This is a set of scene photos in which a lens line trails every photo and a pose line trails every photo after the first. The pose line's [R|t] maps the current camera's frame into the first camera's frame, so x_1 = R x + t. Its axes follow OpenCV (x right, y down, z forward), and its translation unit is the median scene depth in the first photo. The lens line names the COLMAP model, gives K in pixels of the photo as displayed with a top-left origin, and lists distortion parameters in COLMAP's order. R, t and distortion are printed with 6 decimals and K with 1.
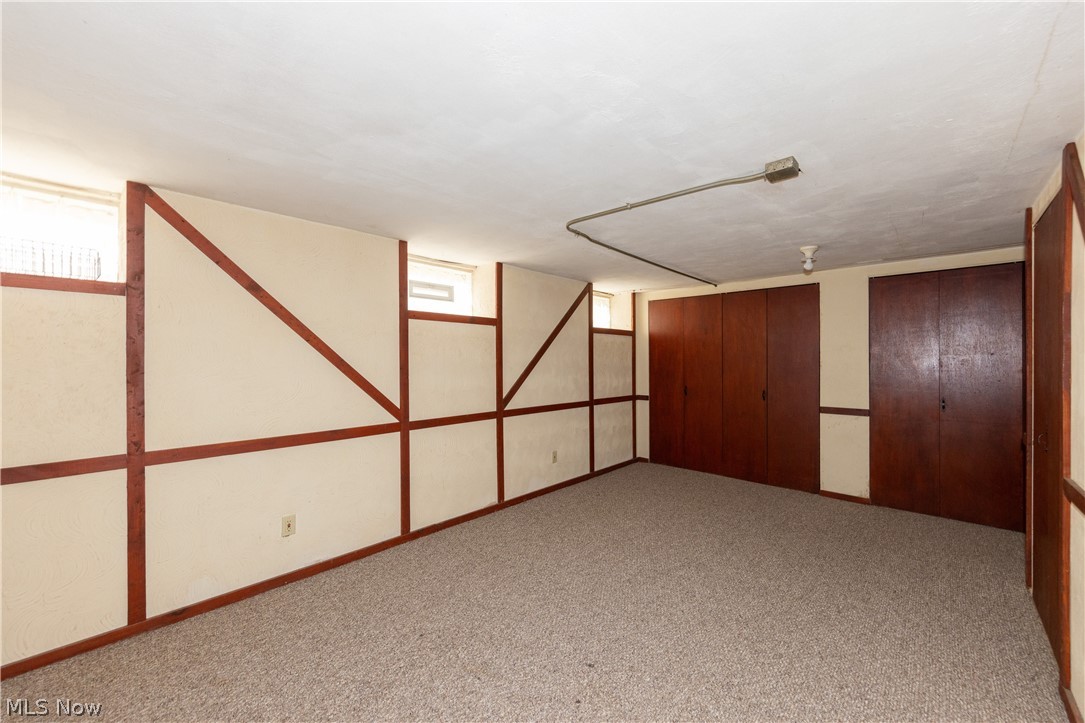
lens RADIAL K [[413.6, 0, 546.8], [0, 413.6, 358.3], [0, 0, 1]] dist [-0.002360, -0.000250]
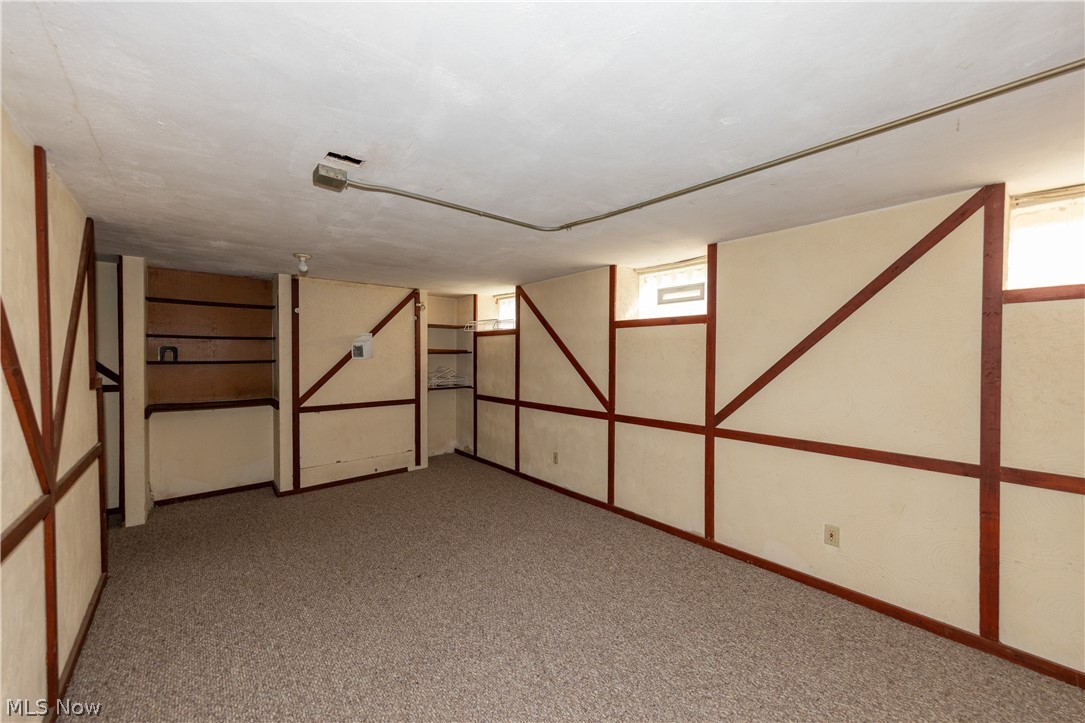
lens RADIAL K [[413.6, 0, 546.0], [0, 413.6, 365.6], [0, 0, 1]] dist [-0.002360, -0.000250]
pose [[-0.117336, 0.011445, -0.993026, 0.735937], [-0.009333, 0.999877, 0.012626, -0.000364], [0.993048, 0.010749, -0.117215, 0.783807]]
